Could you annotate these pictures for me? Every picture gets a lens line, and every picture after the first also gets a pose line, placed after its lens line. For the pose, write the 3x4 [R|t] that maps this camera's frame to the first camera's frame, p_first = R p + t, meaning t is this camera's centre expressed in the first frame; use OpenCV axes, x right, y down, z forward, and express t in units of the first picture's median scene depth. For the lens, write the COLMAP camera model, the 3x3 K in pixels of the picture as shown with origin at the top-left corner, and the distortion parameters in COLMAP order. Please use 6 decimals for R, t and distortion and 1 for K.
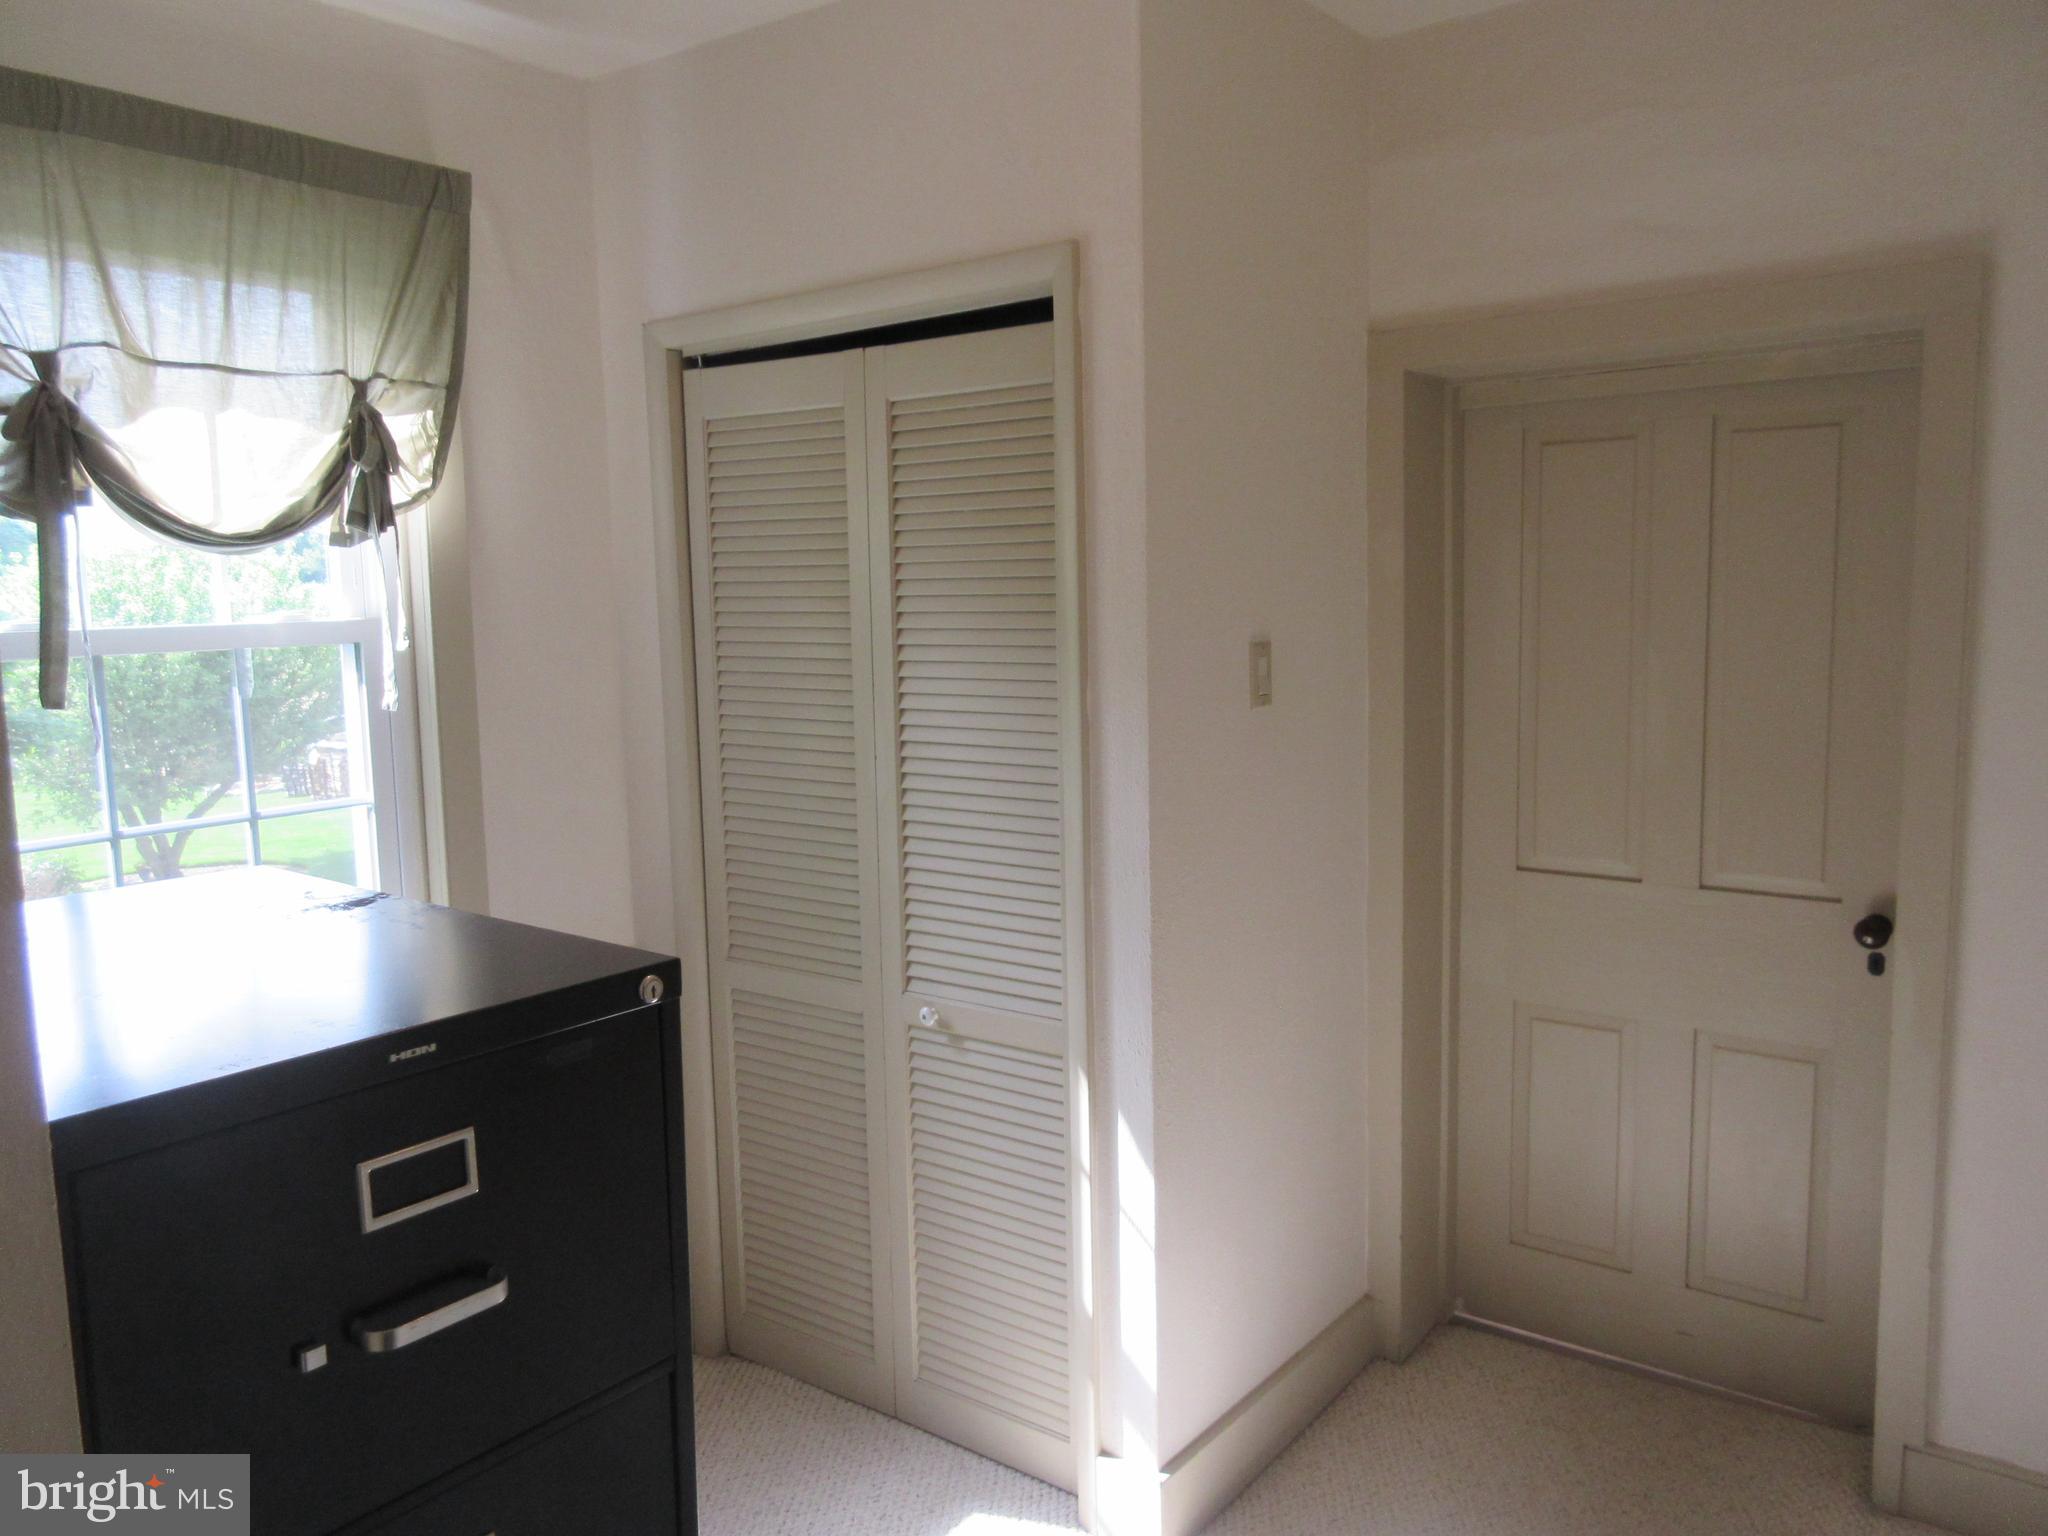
lens RADIAL K [[1528.6, 0, 1021.7], [0, 1528.6, 759.6], [0, 0, 1]] dist [-0.006228, 0.004176]
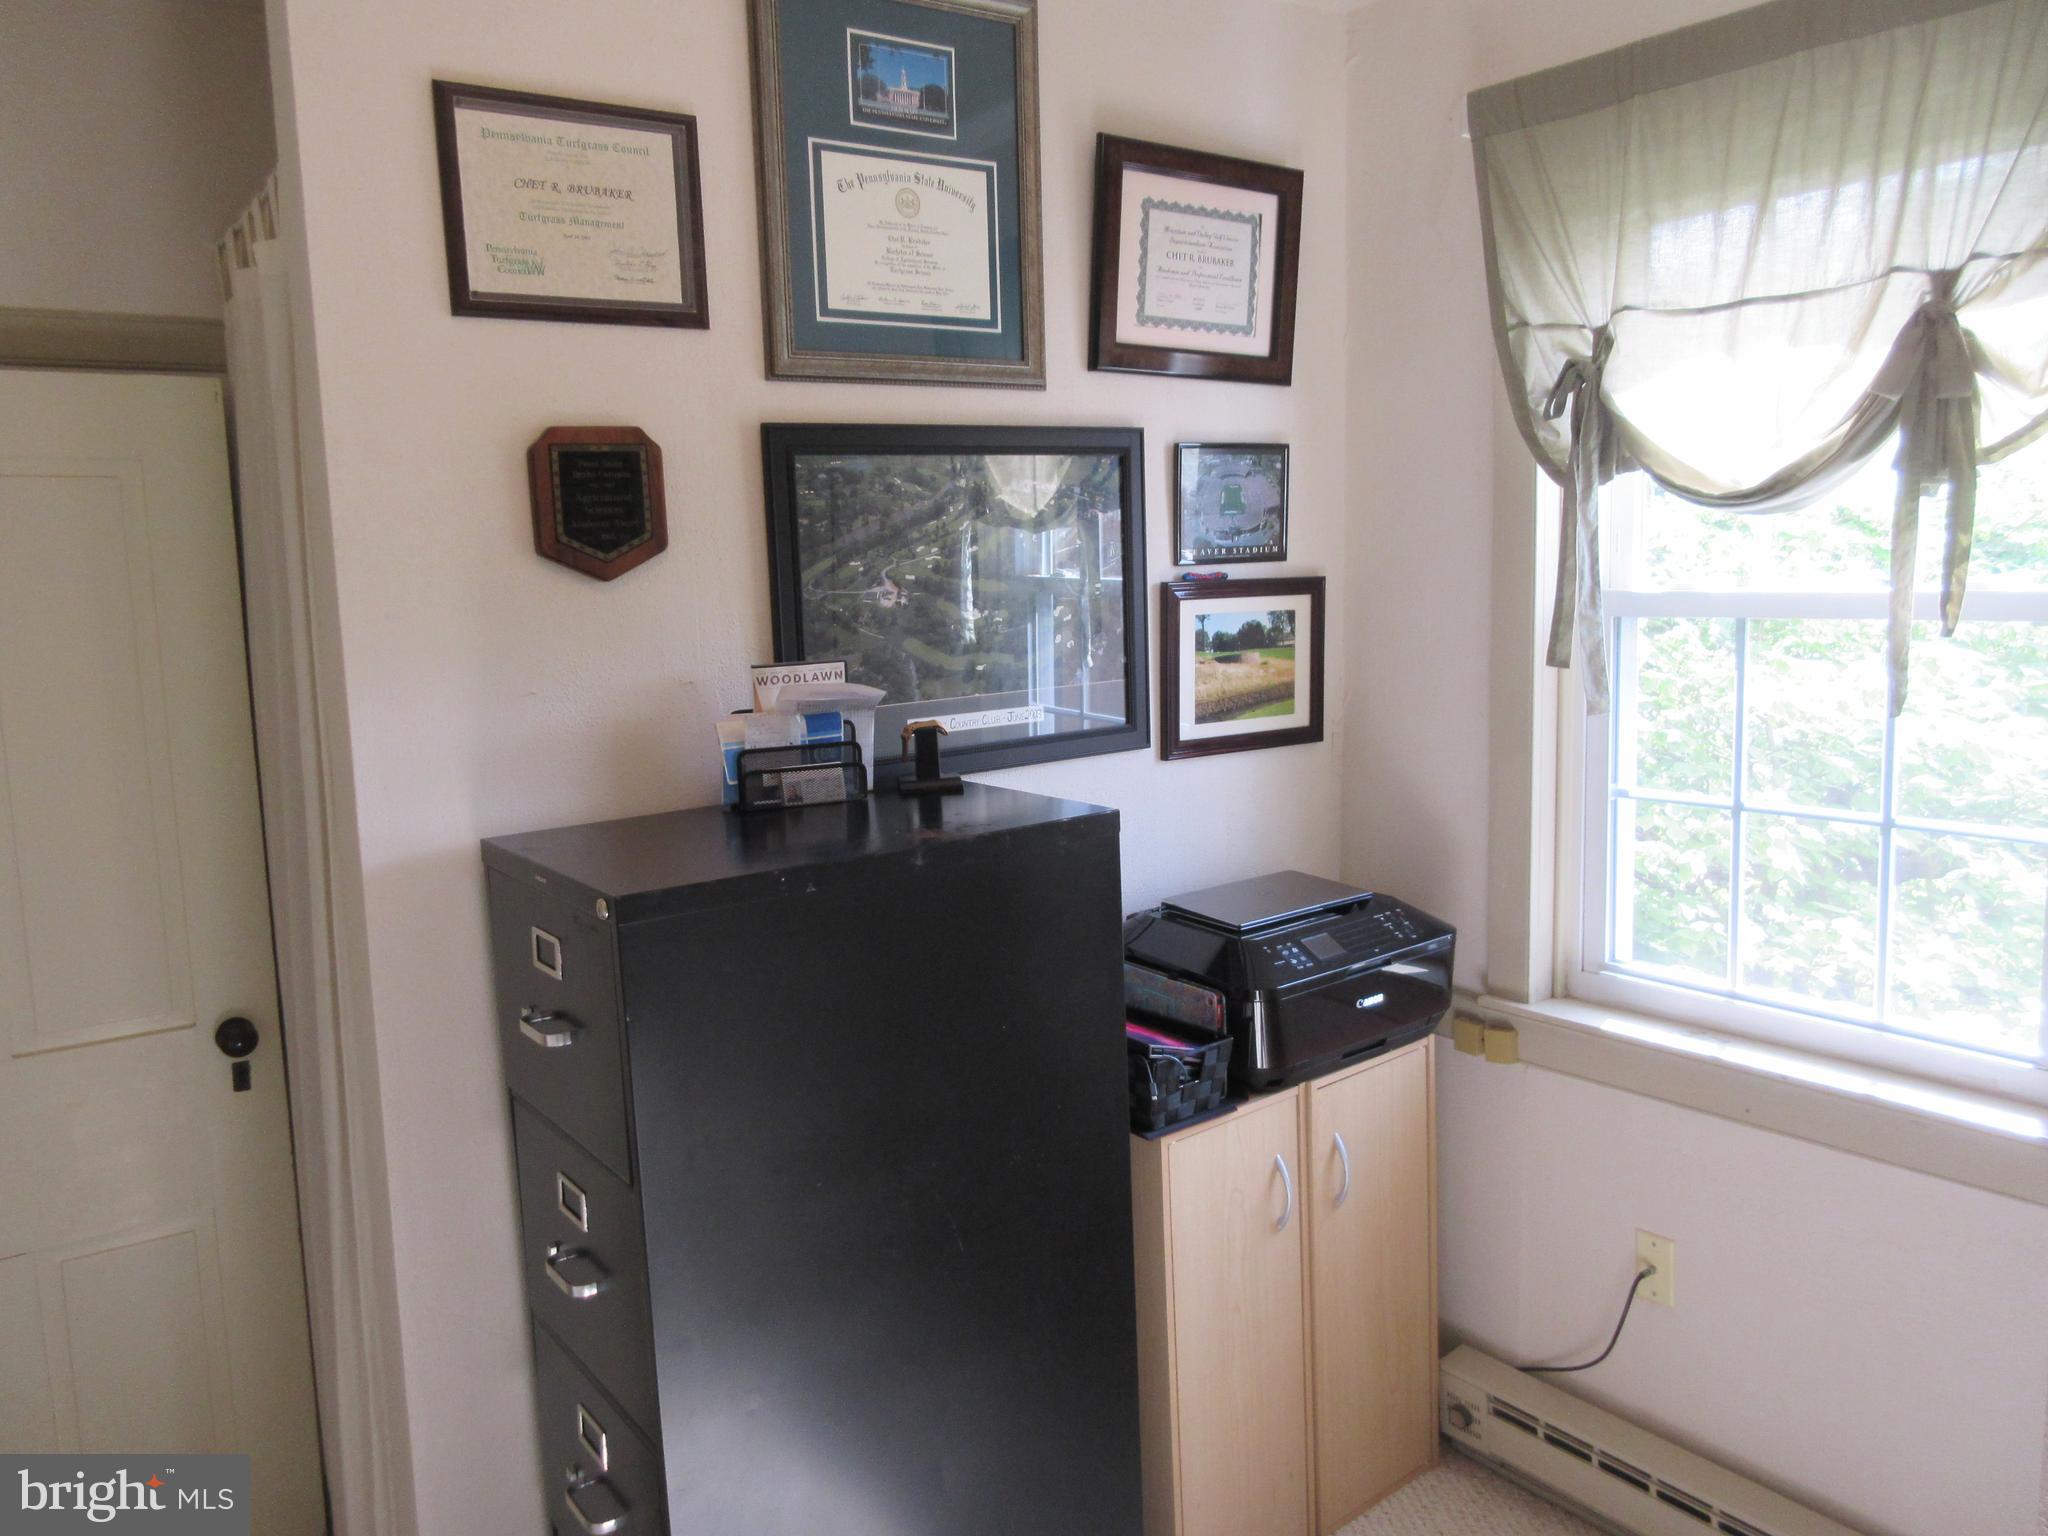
lens RADIAL K [[1528.6, 0, 1021.7], [0, 1528.6, 759.6], [0, 0, 1]] dist [-0.006228, 0.004176]
pose [[-0.282618, 0.153513, -0.946869, 0.467252], [-0.072587, 0.980858, 0.180689, -0.123182], [0.956482, 0.119796, -0.266065, 0.847593]]
